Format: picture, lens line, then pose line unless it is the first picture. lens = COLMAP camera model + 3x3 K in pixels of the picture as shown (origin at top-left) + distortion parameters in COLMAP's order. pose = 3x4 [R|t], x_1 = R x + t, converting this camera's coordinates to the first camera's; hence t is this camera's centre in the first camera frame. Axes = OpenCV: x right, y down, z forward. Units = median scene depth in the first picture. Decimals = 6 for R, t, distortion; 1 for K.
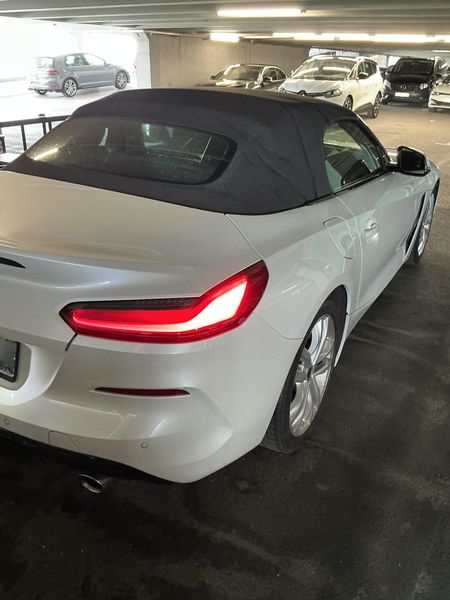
lens RADIAL K [[510.0, 0, 225.0], [0, 510.0, 300.0], [0, 0, 1]] dist [0.110371, -0.239030]
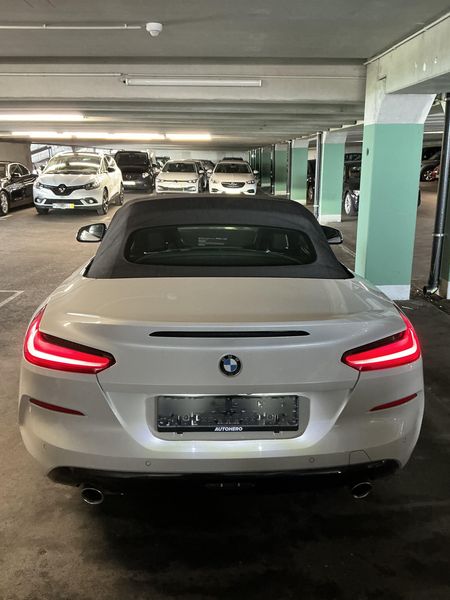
lens RADIAL K [[510.0, 0, 225.0], [0, 510.0, 300.0], [0, 0, 1]] dist [0.110371, -0.239030]
pose [[0.832077, -0.170234, 0.527890, -0.151255], [0.248617, 0.965242, -0.080607, -0.011520], [-0.495819, 0.198314, 0.845479, -0.002978]]
